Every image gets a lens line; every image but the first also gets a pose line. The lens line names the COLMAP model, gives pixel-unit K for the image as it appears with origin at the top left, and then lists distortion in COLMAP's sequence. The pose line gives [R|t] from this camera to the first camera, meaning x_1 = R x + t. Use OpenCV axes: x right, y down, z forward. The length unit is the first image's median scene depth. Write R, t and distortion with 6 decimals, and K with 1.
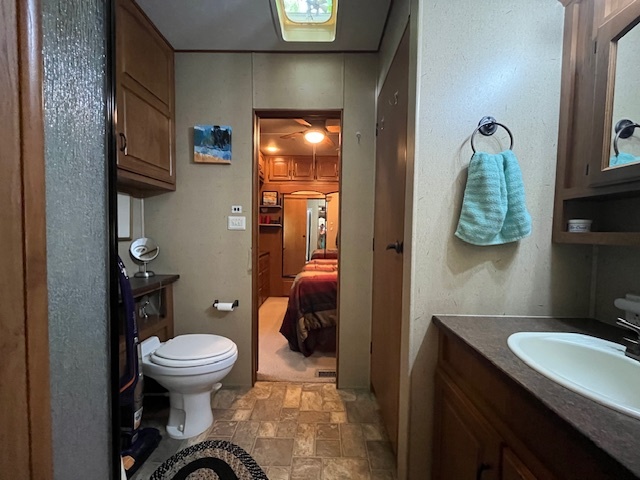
lens RADIAL K [[258.1, 0, 318.4], [0, 258.1, 240.4], [0, 0, 1]] dist [-0.002306, 0.000441]
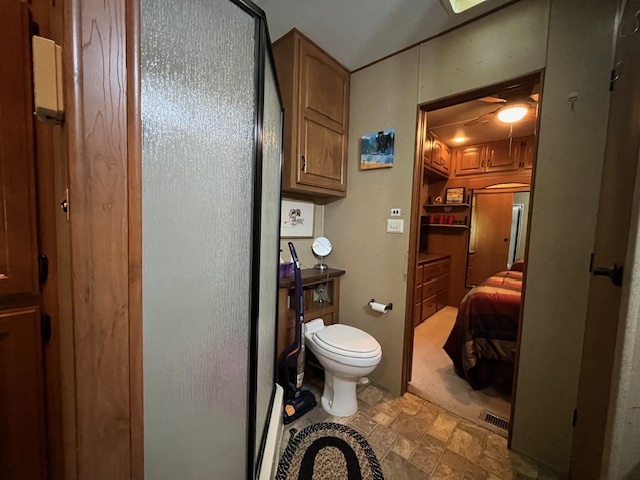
lens RADIAL K [[258.1, 0, 319.3], [0, 258.1, 240.7], [0, 0, 1]] dist [-0.002306, 0.000441]
pose [[0.754209, 0.050394, -0.654698, 0.117847], [-0.044826, 0.998676, 0.025232, -0.023441], [0.655103, 0.010317, 0.755469, 0.063327]]
